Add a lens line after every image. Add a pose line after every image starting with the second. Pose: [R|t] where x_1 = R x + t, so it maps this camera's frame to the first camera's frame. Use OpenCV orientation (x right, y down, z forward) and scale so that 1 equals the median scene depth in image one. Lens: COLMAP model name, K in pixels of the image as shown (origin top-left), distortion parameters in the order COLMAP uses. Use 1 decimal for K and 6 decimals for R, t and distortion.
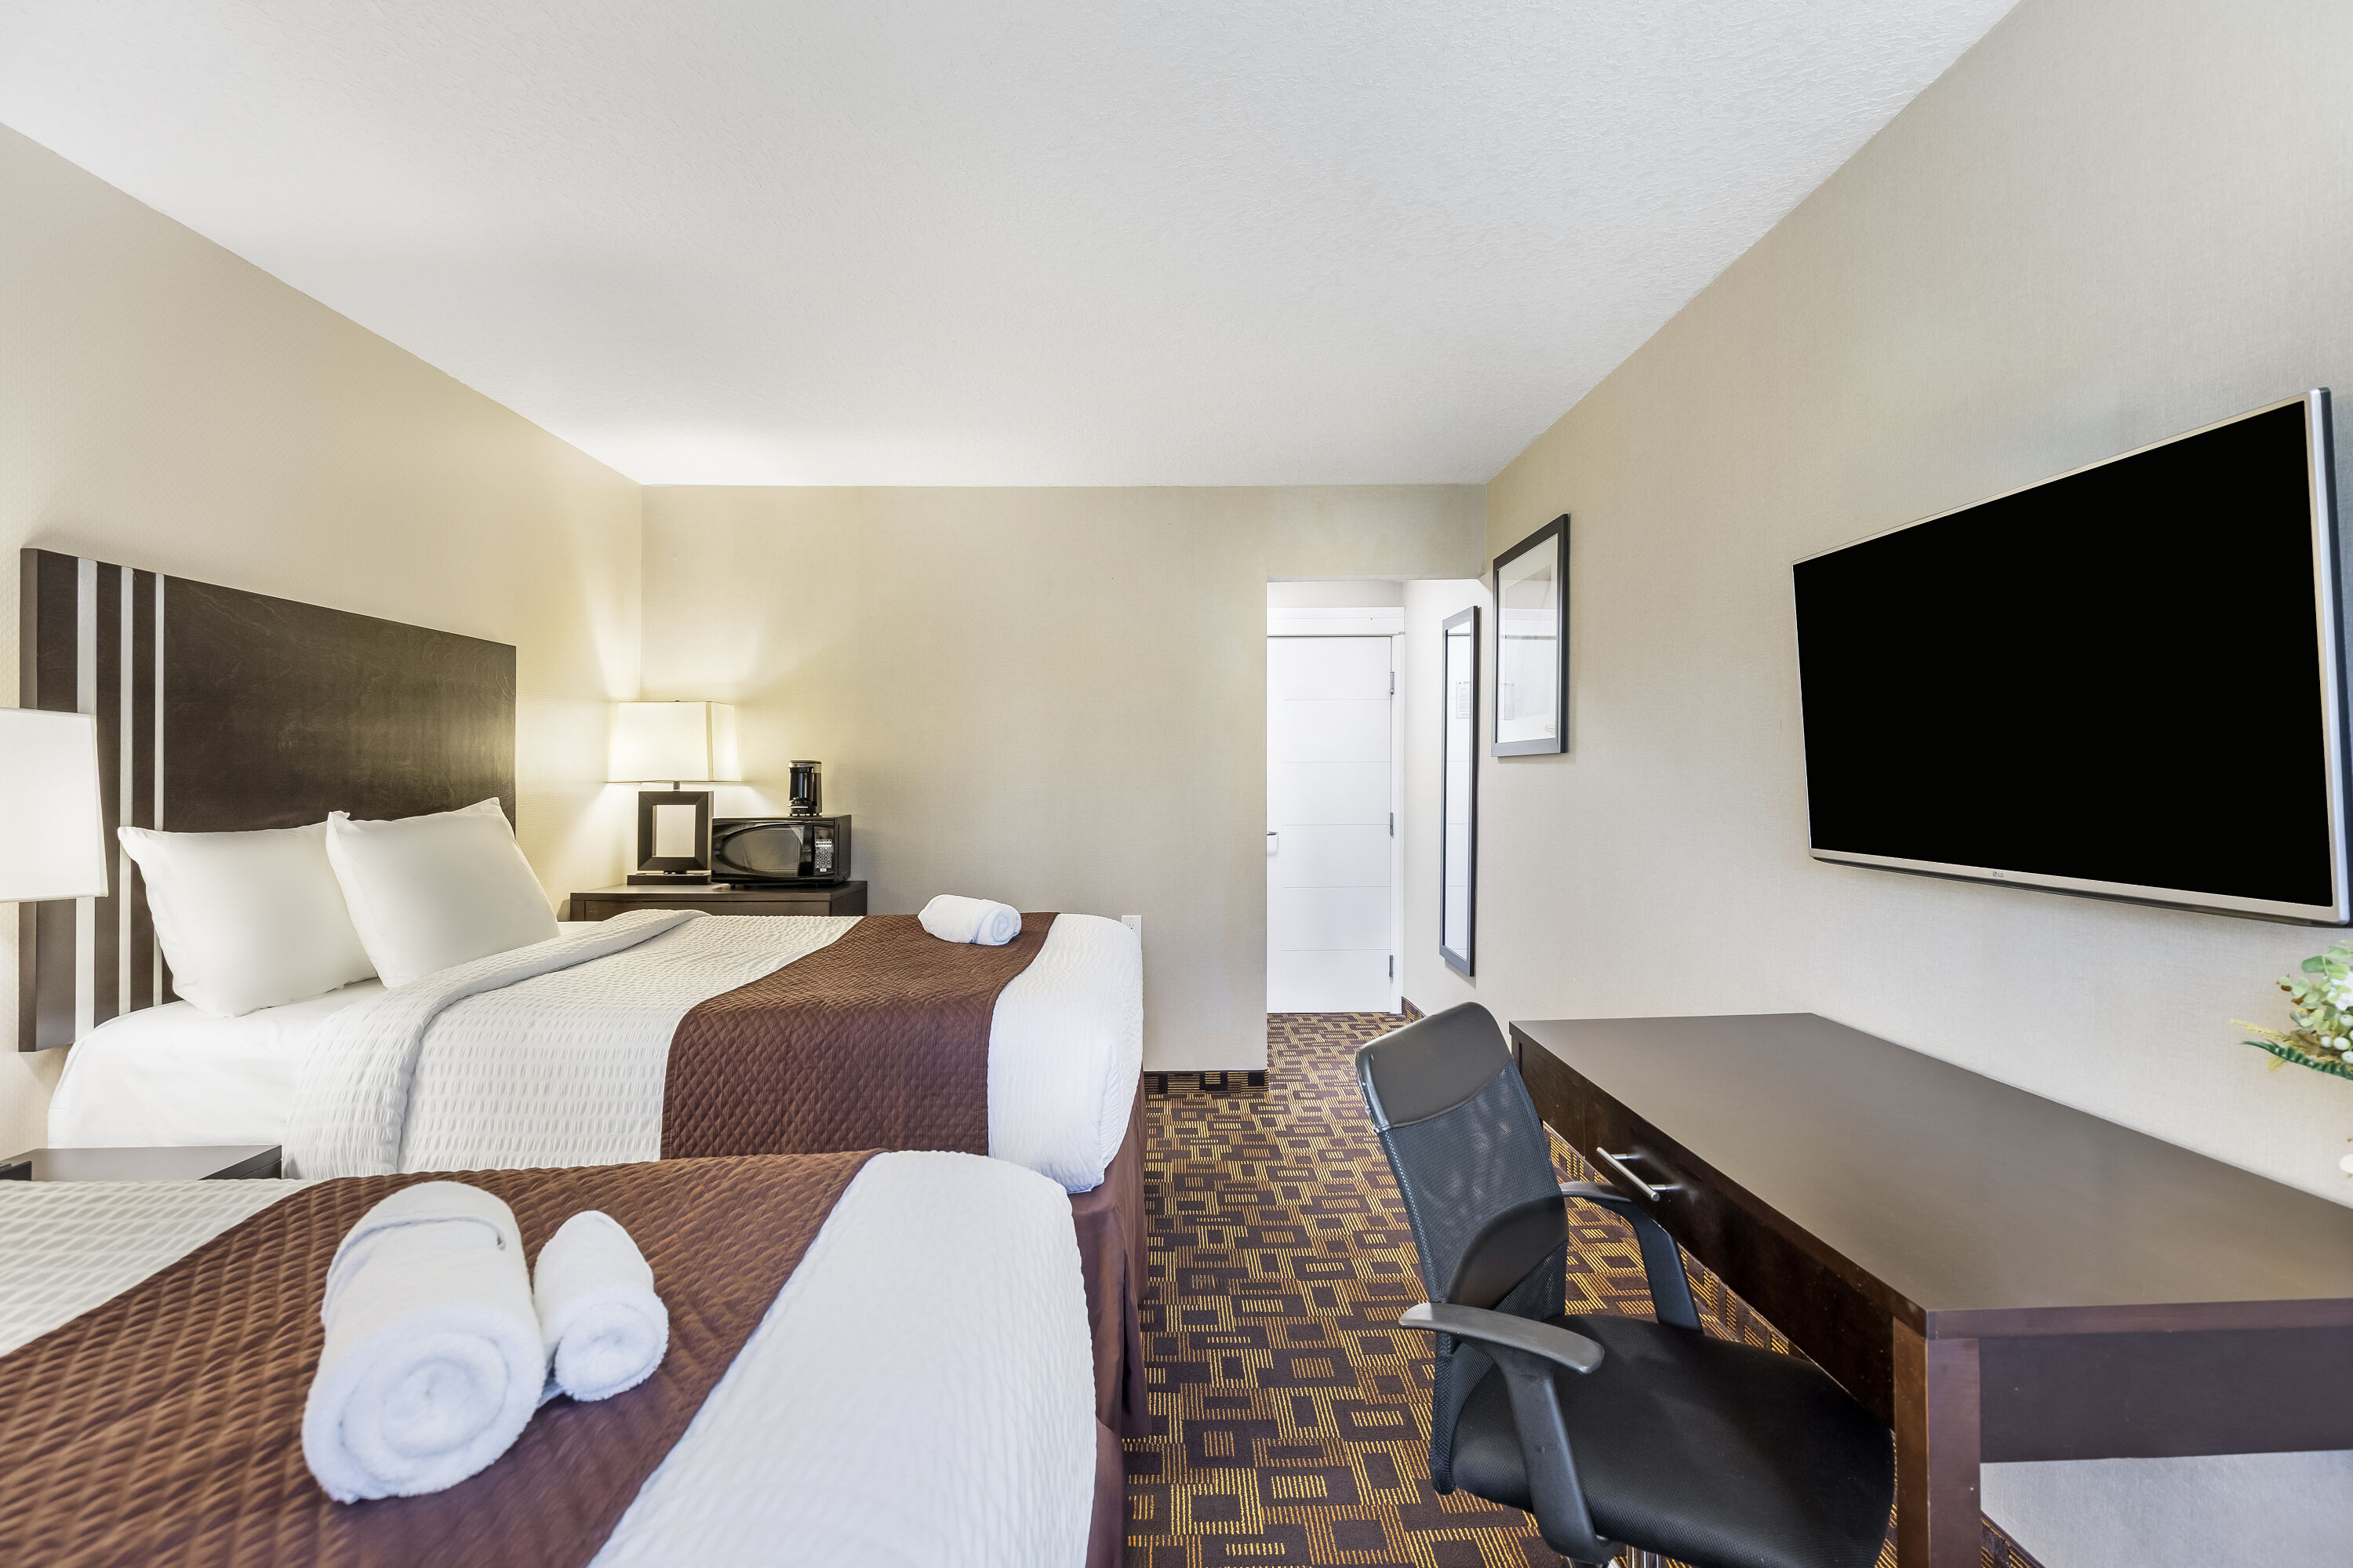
lens RADIAL K [[1131.2, 0, 1178.3], [0, 1131.2, 788.1], [0, 0, 1]] dist [0.000433, -0.000087]
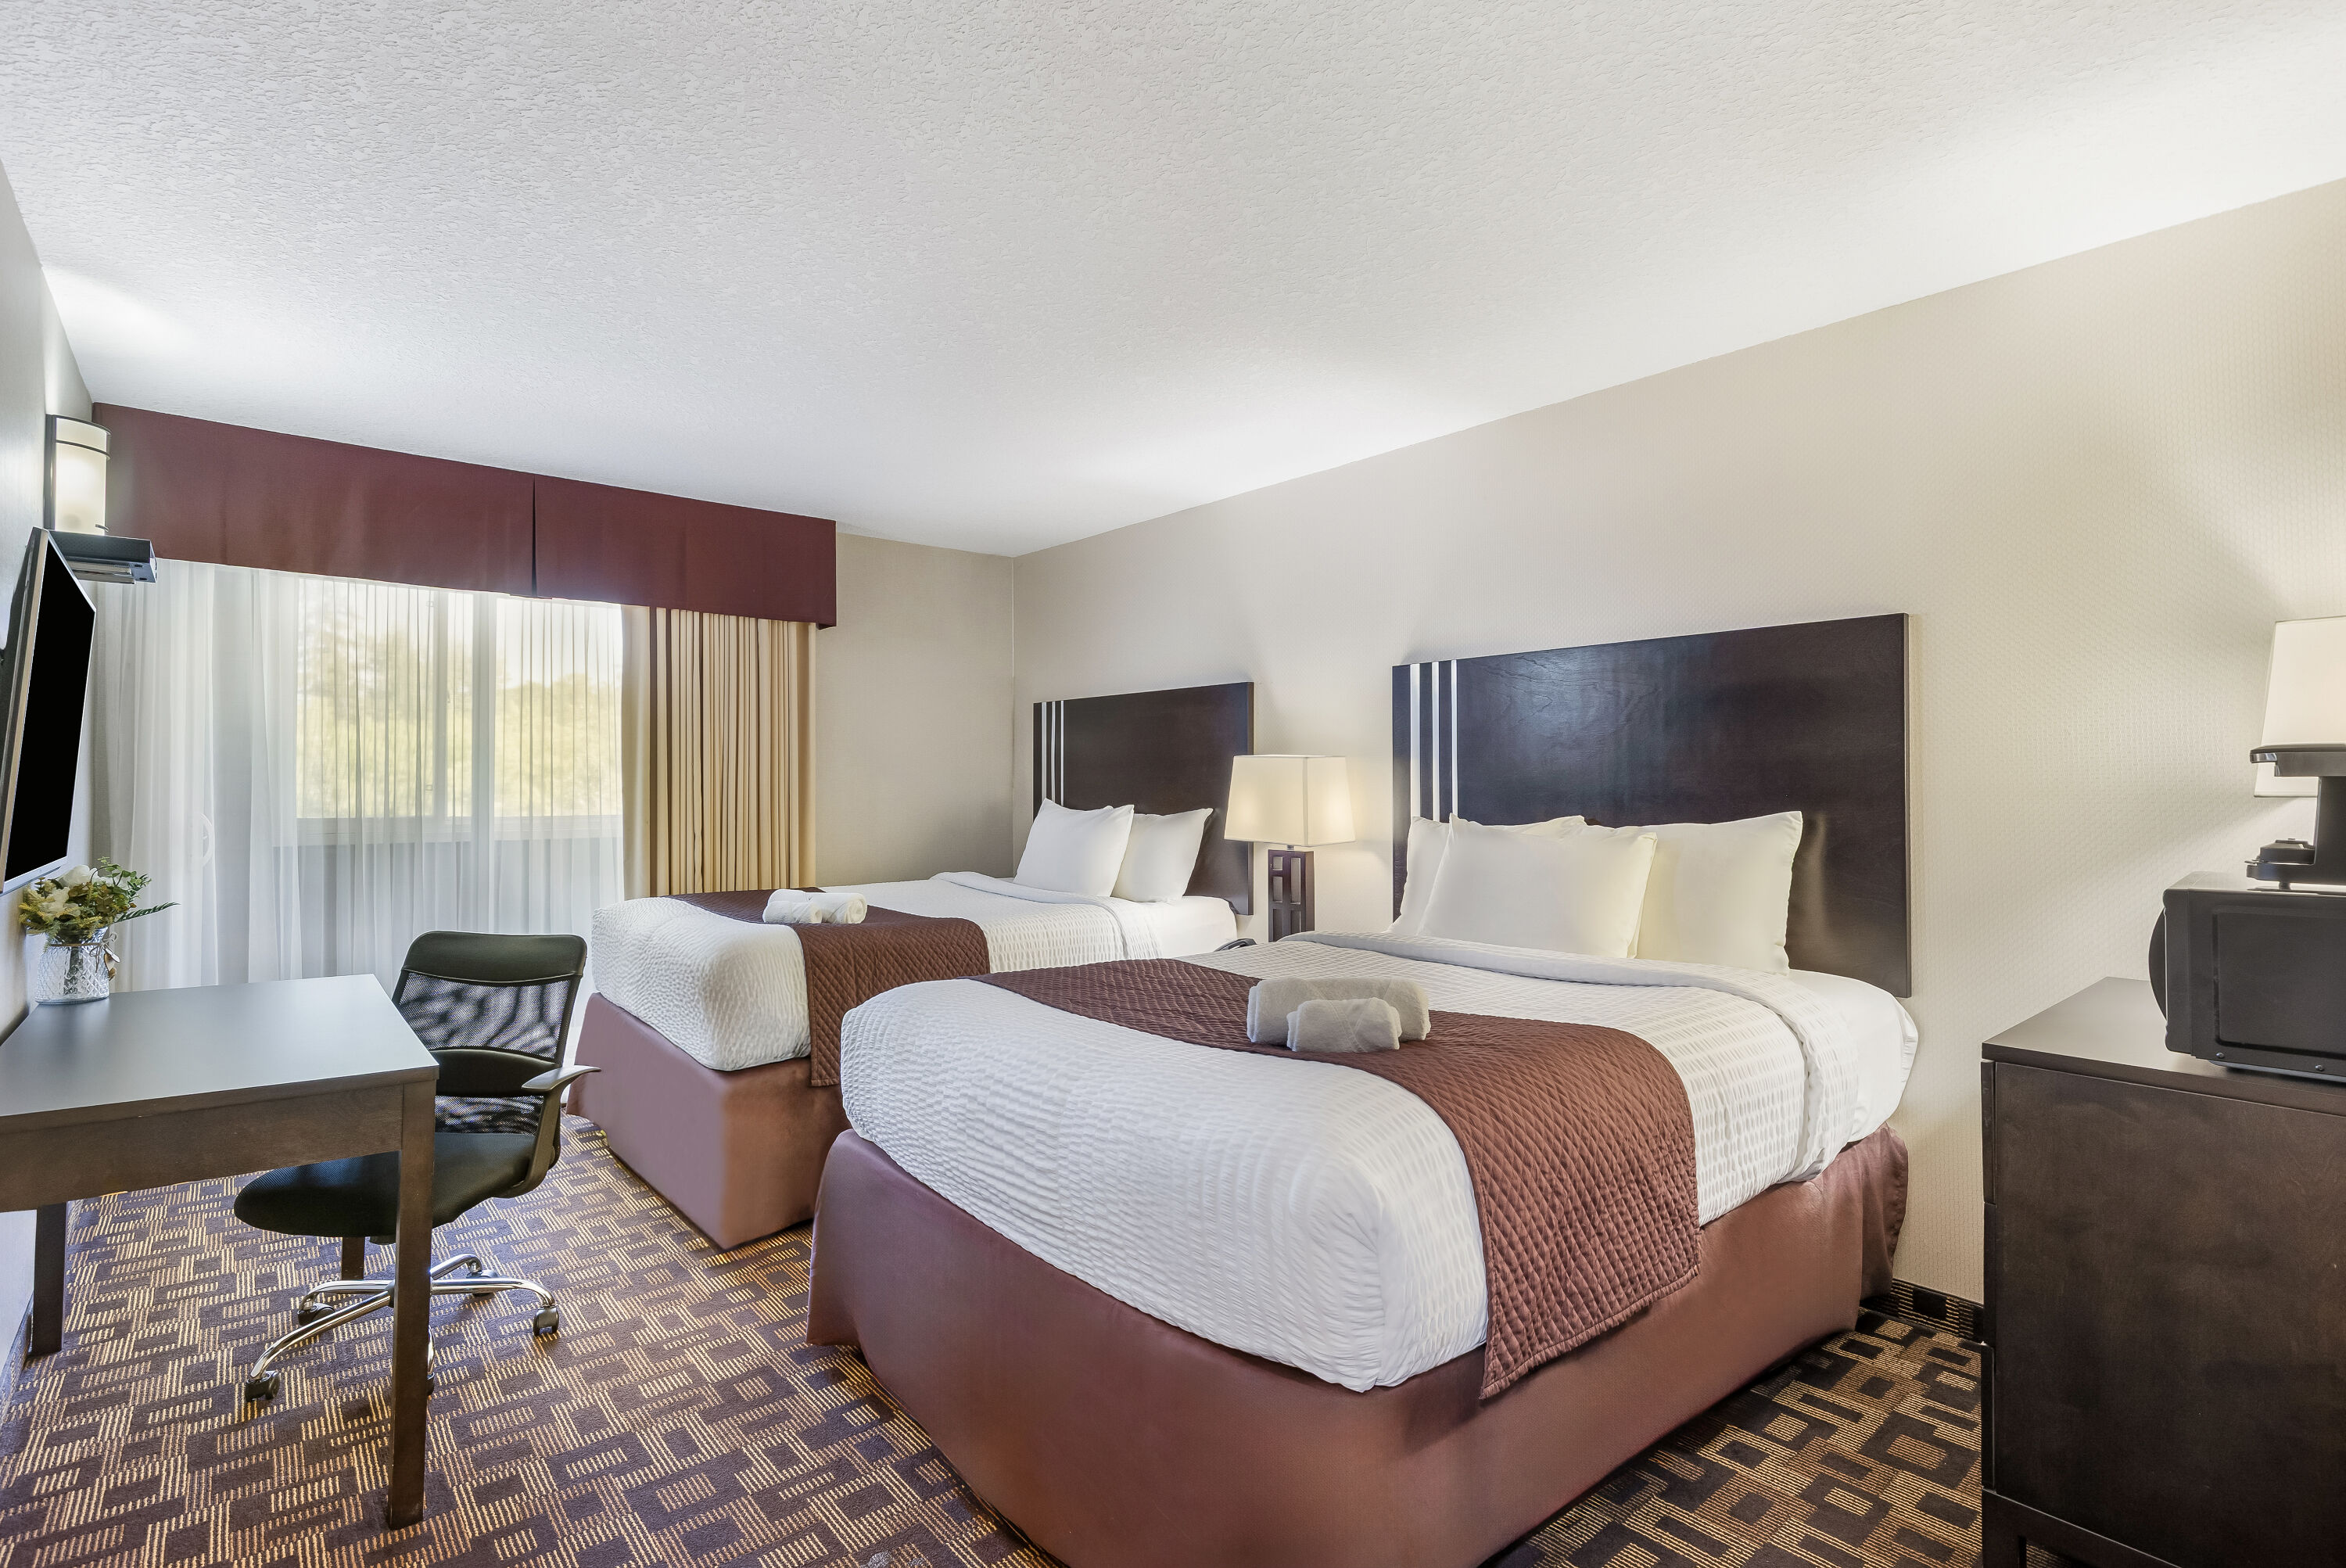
lens RADIAL K [[1127.8, 0, 1169.5], [0, 1127.8, 772.7], [0, 0, 1]] dist [0.000433, -0.000087]
pose [[-0.779191, -0.016290, -0.626575, 0.389477], [-0.008833, 0.999848, -0.015011, -0.003333], [0.626724, -0.006162, -0.779217, 1.973680]]
